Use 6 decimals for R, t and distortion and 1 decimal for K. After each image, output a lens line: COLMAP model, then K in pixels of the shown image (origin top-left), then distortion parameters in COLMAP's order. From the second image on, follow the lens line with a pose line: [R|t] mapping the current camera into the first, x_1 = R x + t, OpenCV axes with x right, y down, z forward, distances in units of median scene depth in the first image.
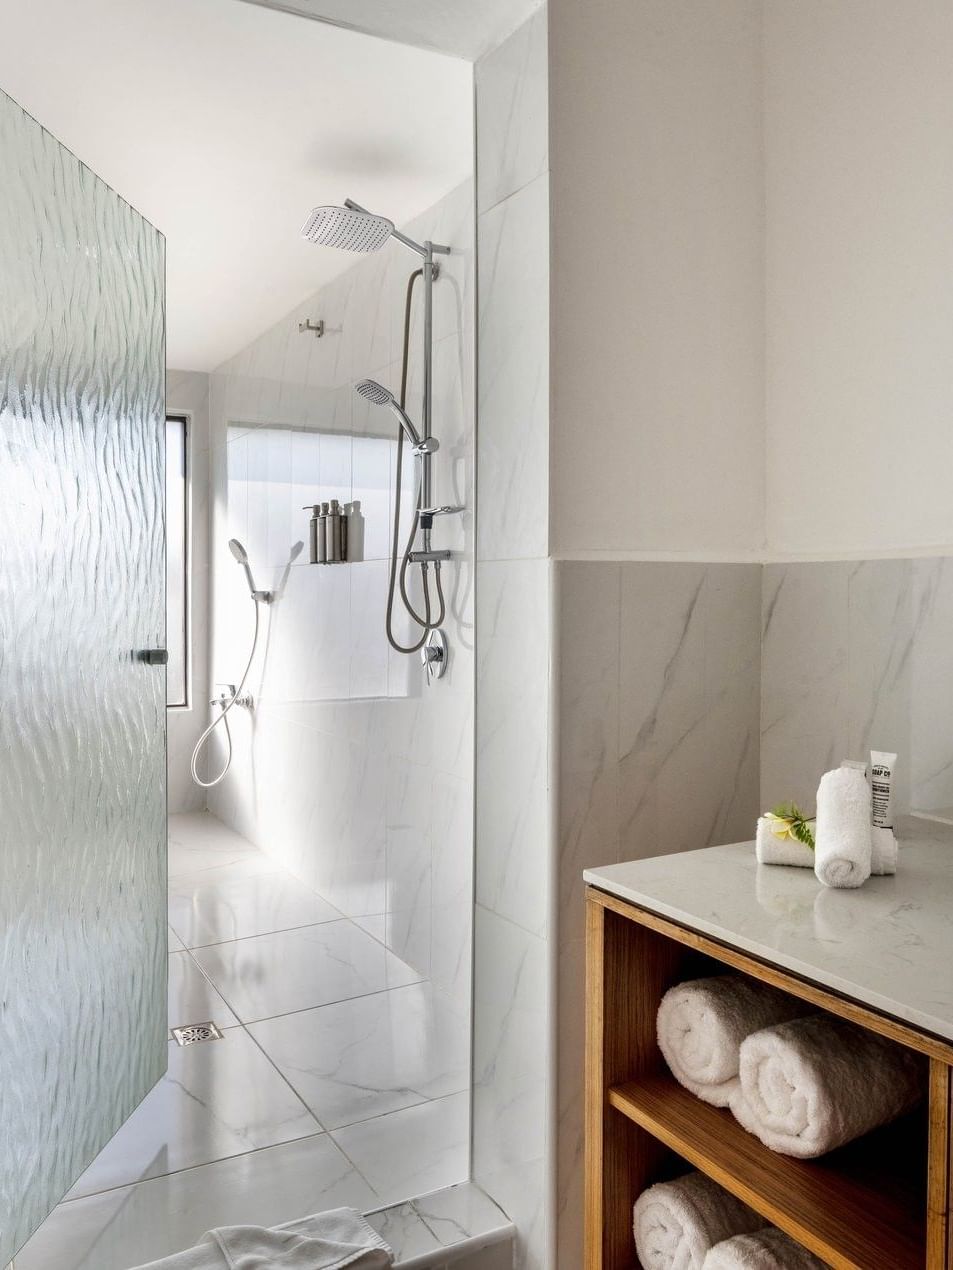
lens RADIAL K [[987.0, 0, 476.5], [0, 987.0, 635.0], [0, 0, 1]] dist [-0.000420, -0.003323]
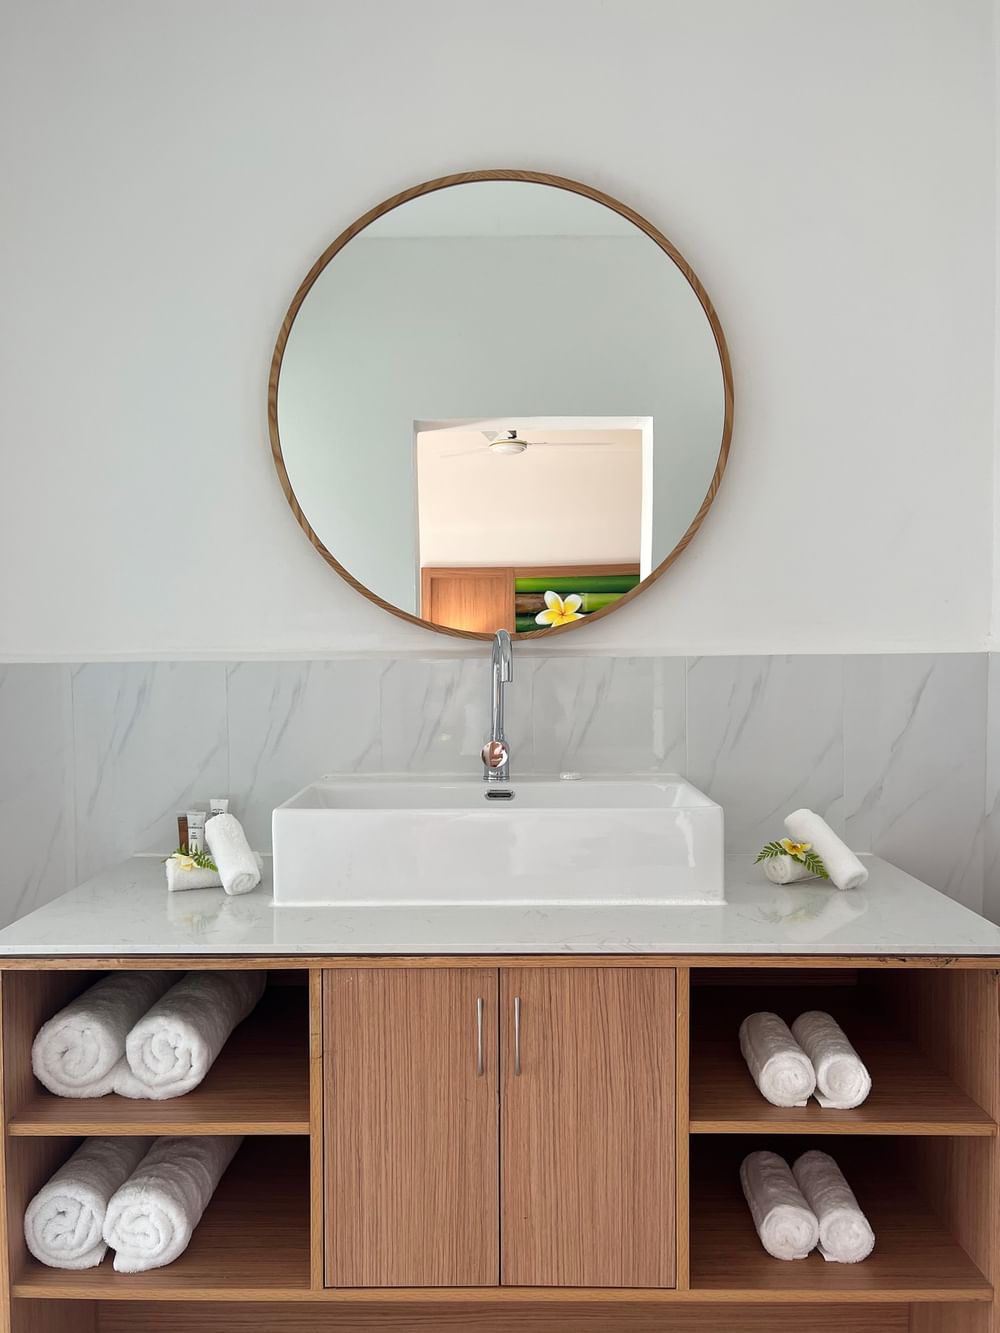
lens RADIAL K [[1036.0, 0, 500.0], [0, 1036.0, 666.5], [0, 0, 1]] dist [-0.000420, -0.003323]
pose [[0.490352, -0.021494, 0.871259, -0.711143], [0.041116, 0.999153, 0.001509, -0.071973], [-0.870554, 0.035082, 0.490820, -0.156131]]
